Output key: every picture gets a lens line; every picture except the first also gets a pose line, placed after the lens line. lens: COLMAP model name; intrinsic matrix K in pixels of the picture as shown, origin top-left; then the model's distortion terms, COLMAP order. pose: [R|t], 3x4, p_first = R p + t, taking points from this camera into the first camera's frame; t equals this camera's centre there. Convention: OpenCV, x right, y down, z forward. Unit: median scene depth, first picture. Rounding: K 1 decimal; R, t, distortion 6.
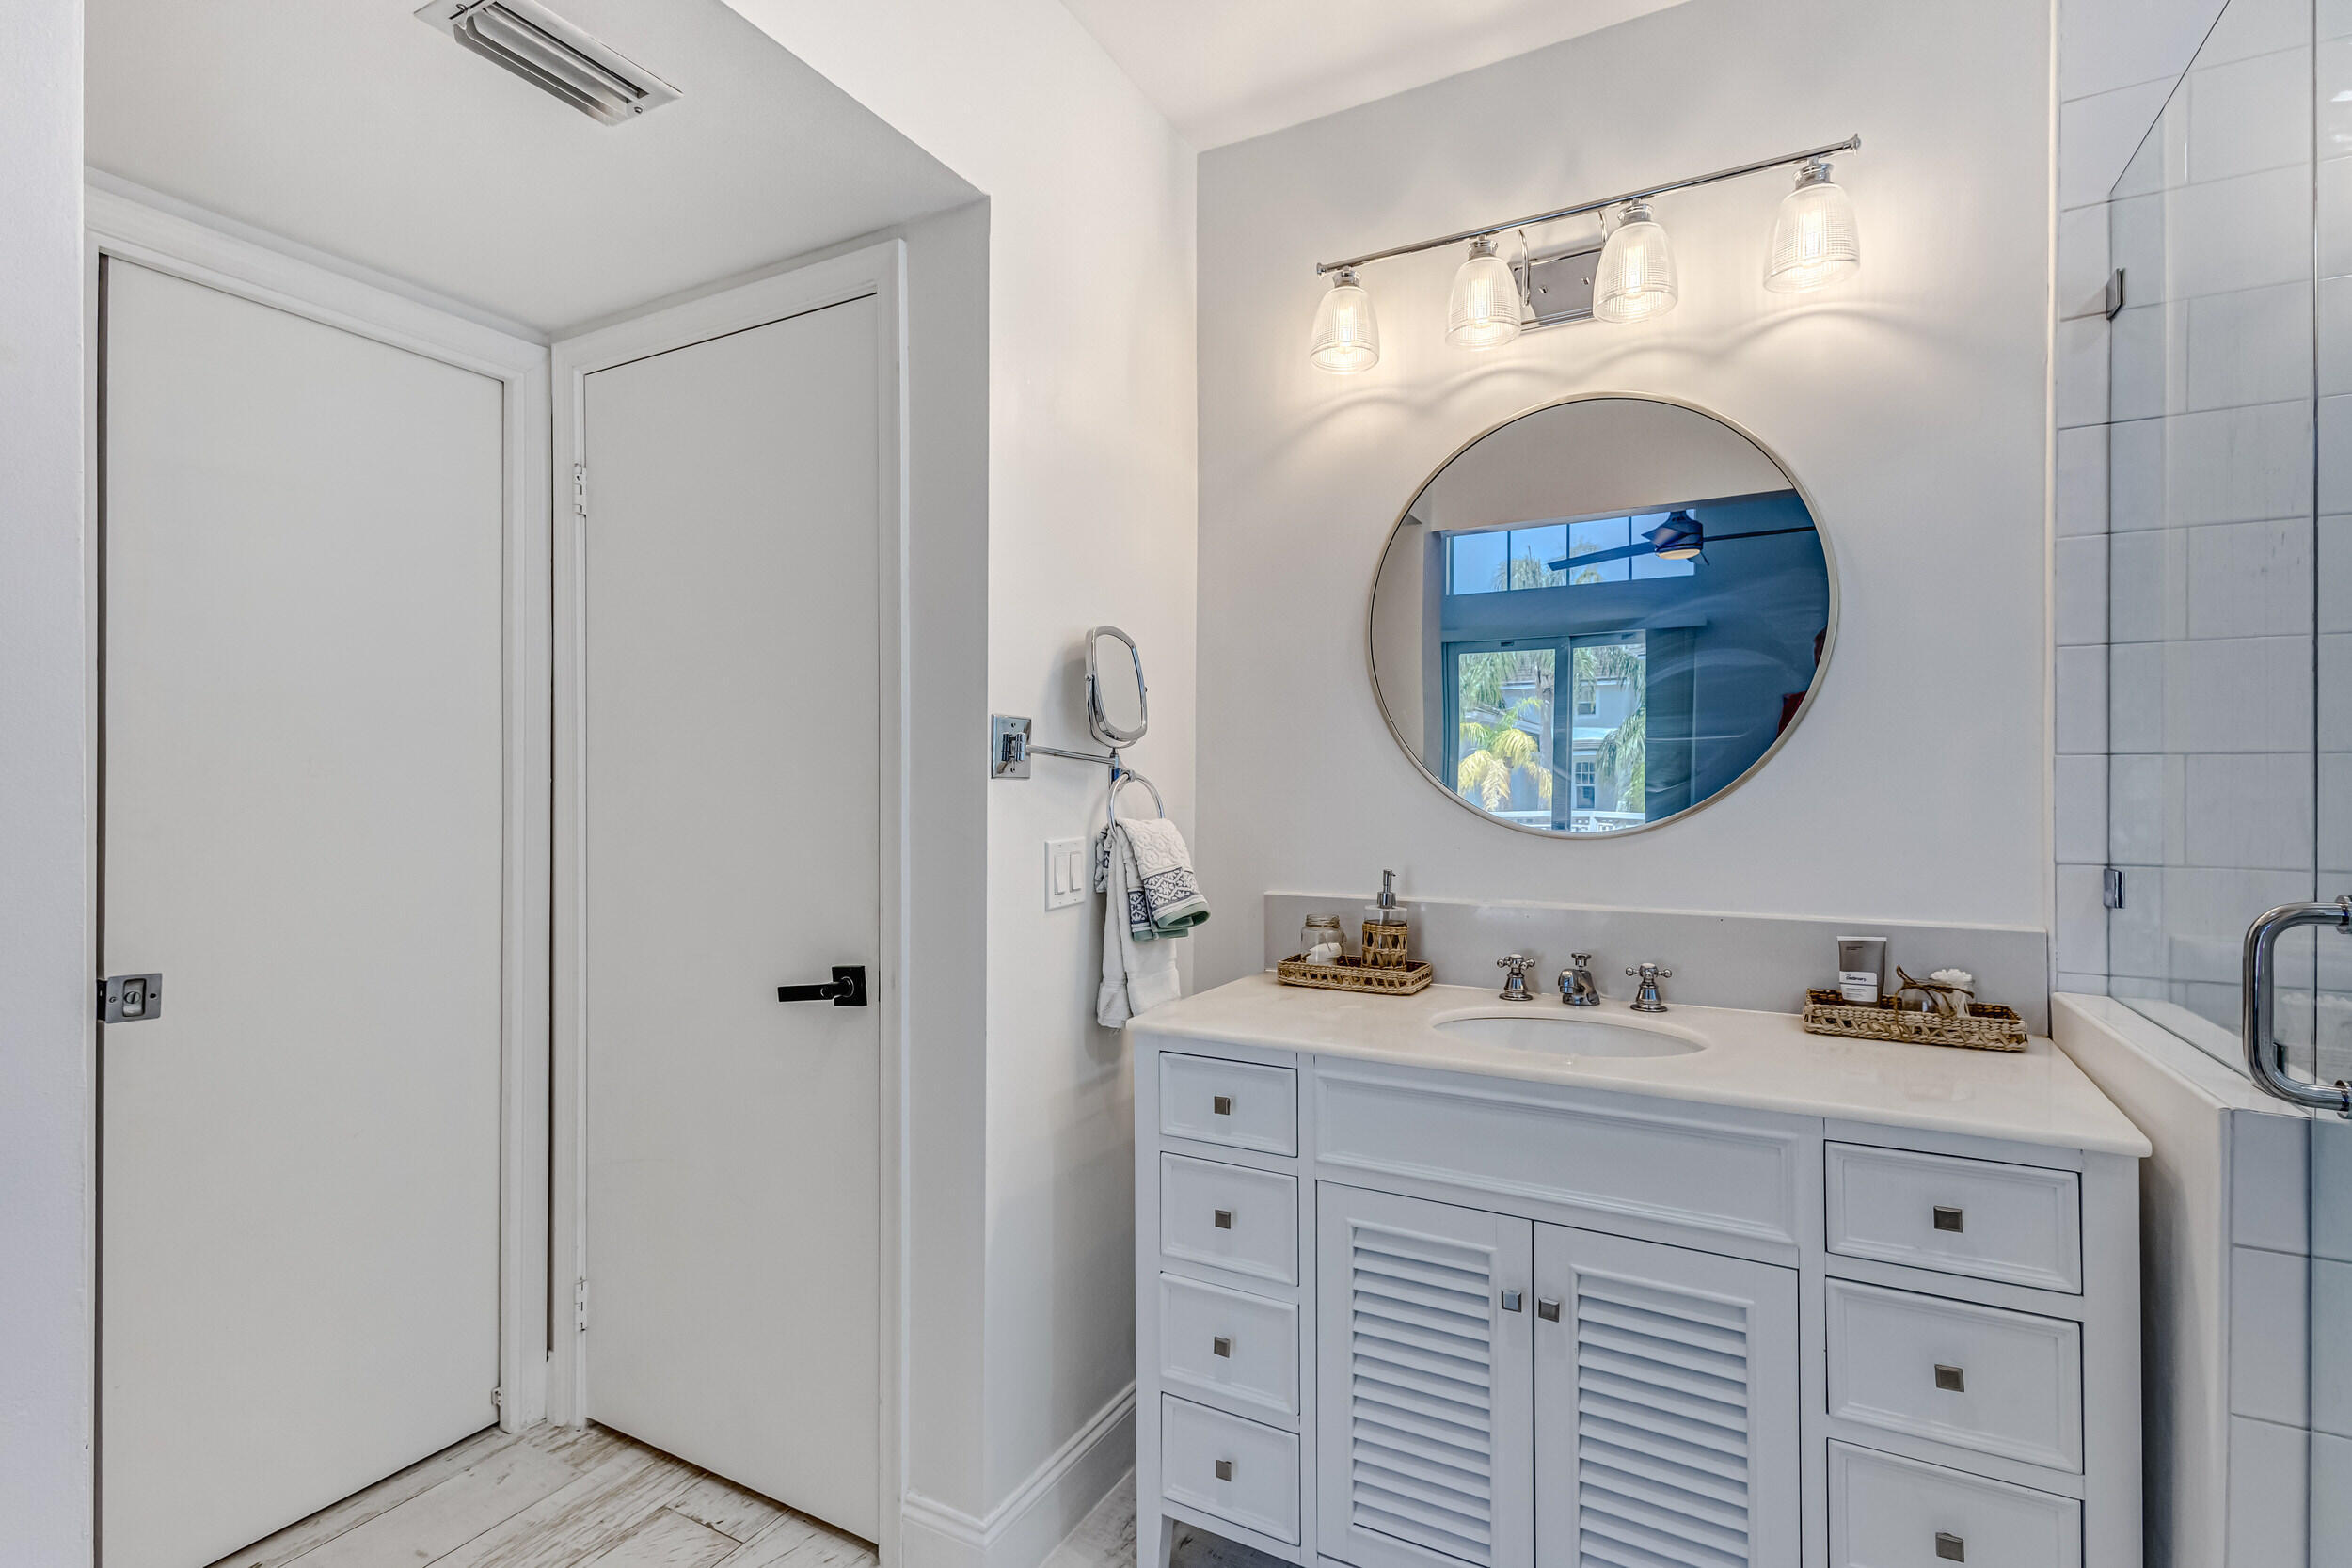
lens RADIAL K [[1106.8, 0, 1168.9], [0, 1106.8, 781.3], [0, 0, 1]] dist [0.011058, 0.000343]
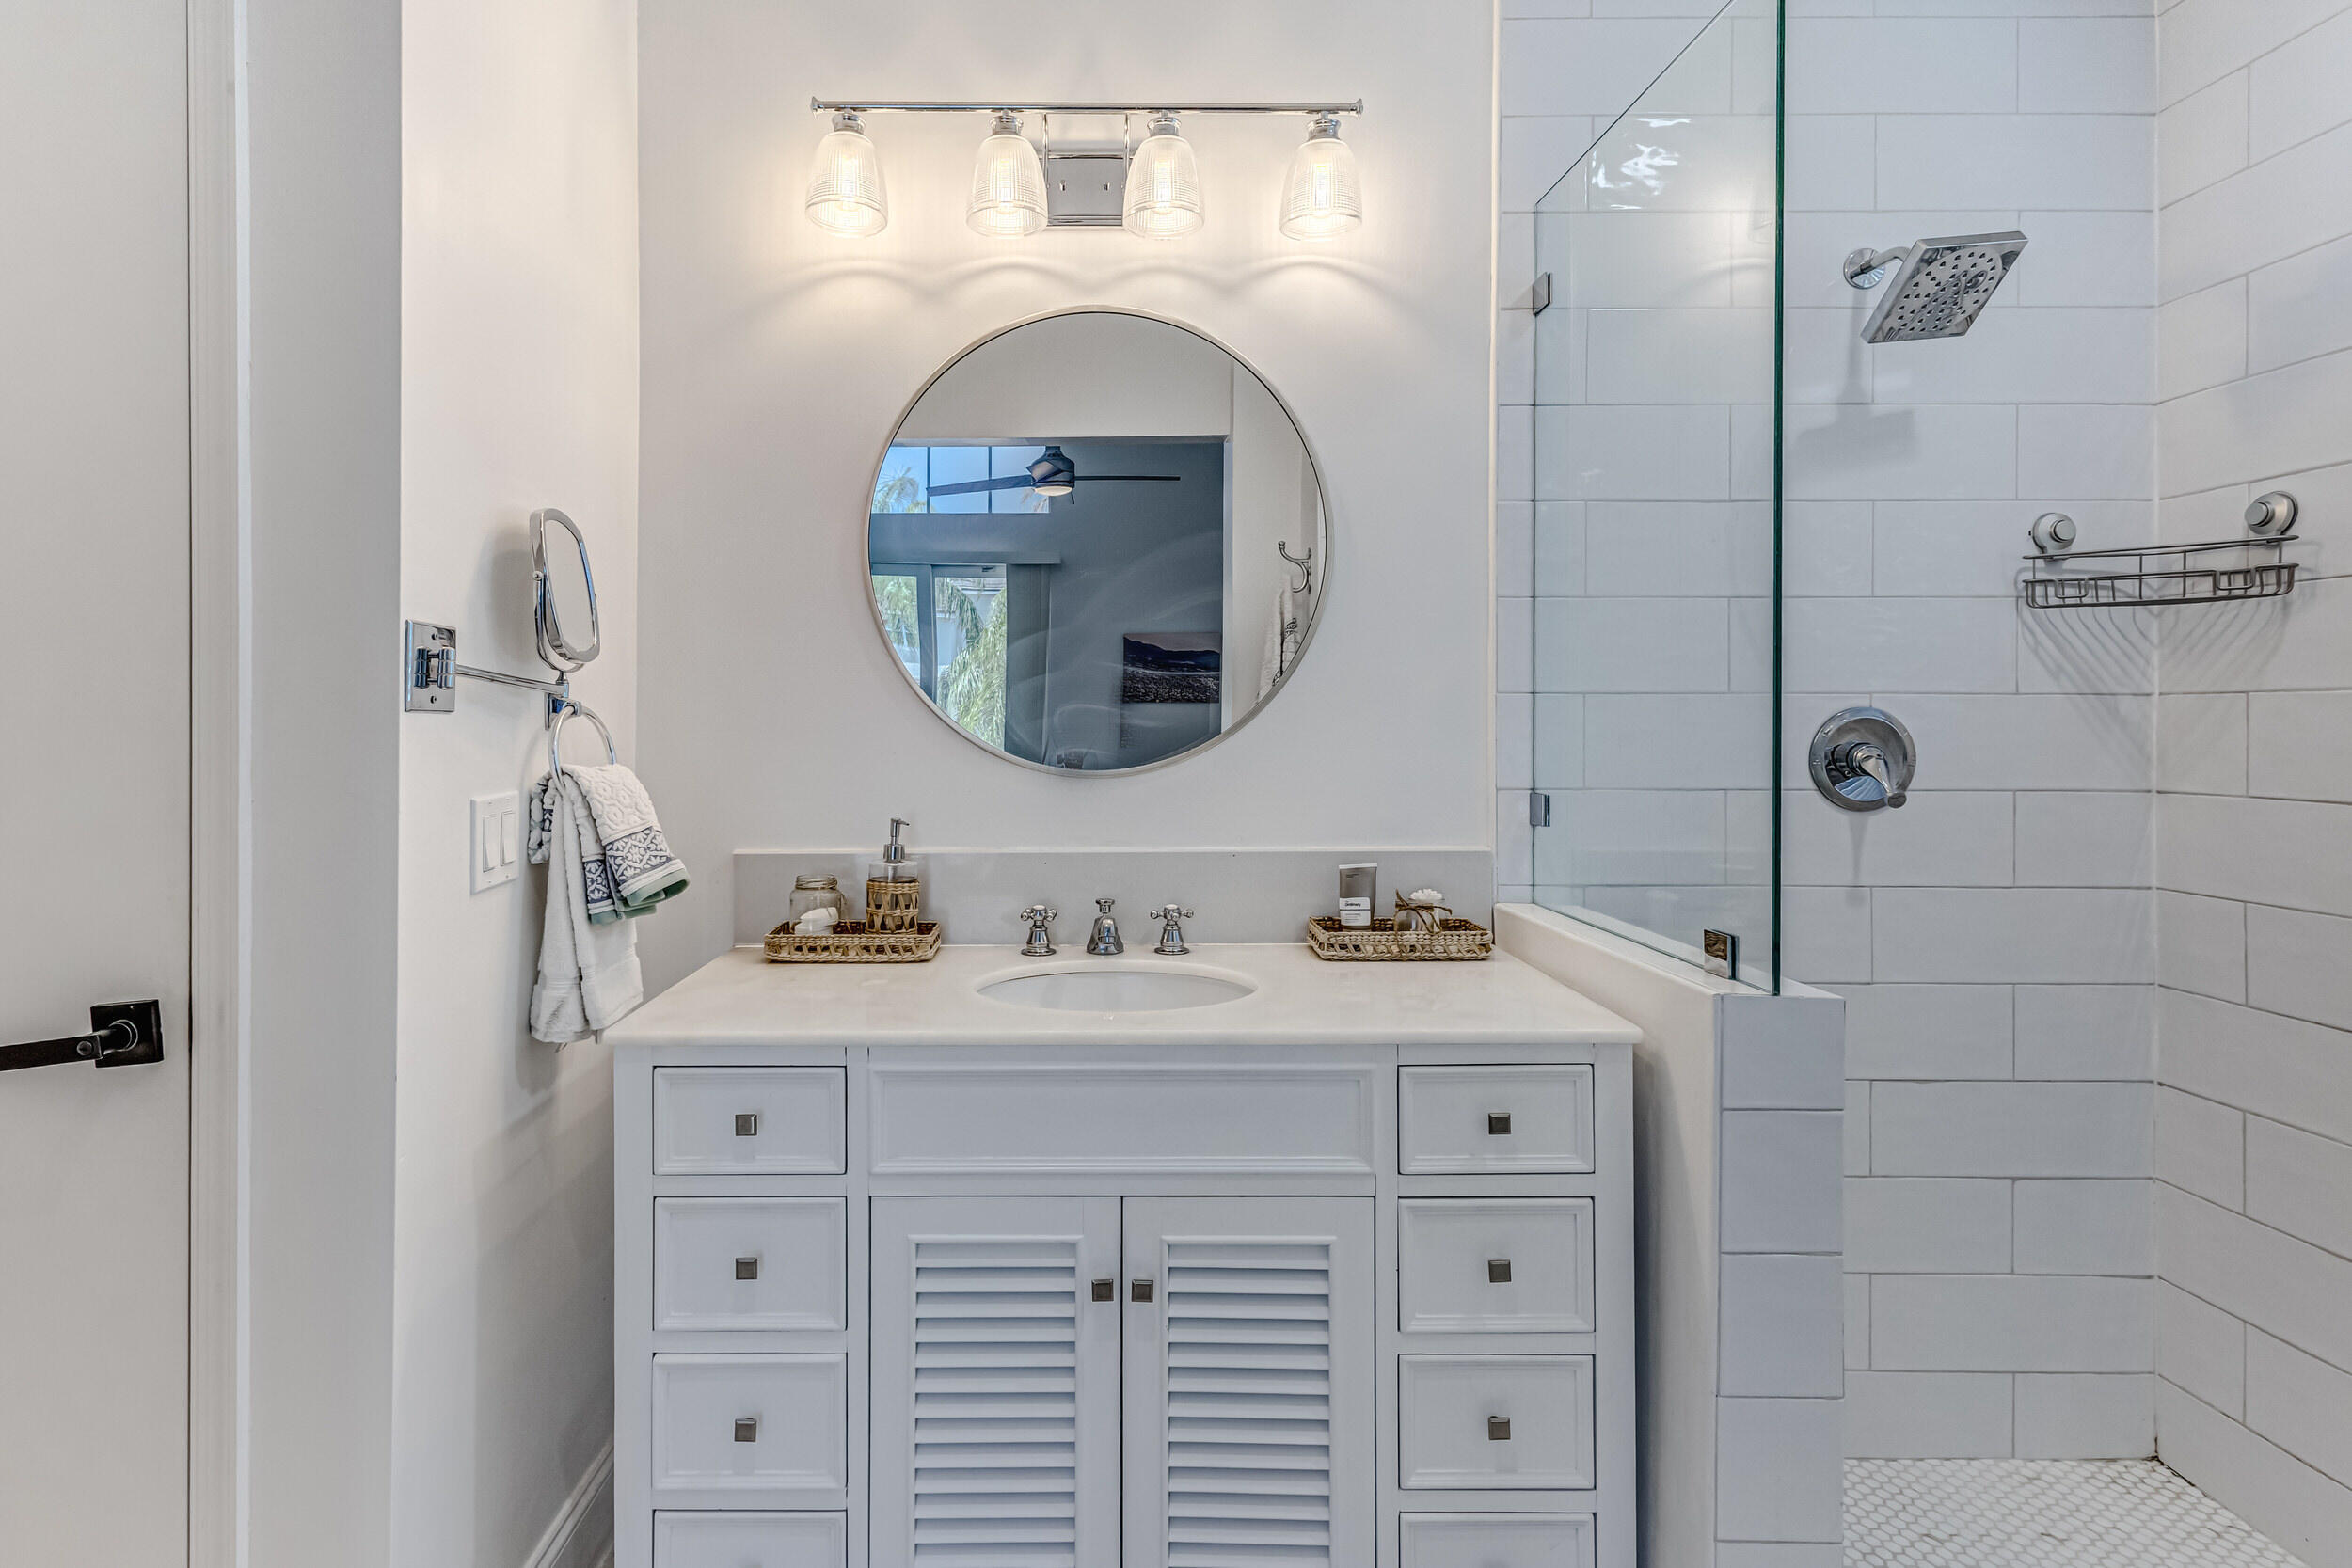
lens RADIAL K [[1203.2, 0, 1077.3], [0, 1203.2, 719.2], [0, 0, 1]] dist [0.011108, 0.002042]
pose [[0.875892, -0.000090, 0.482508, -0.152124], [-0.000849, 0.999998, 0.001727, 0.000726], [-0.482507, -0.001922, 0.875890, 0.123949]]
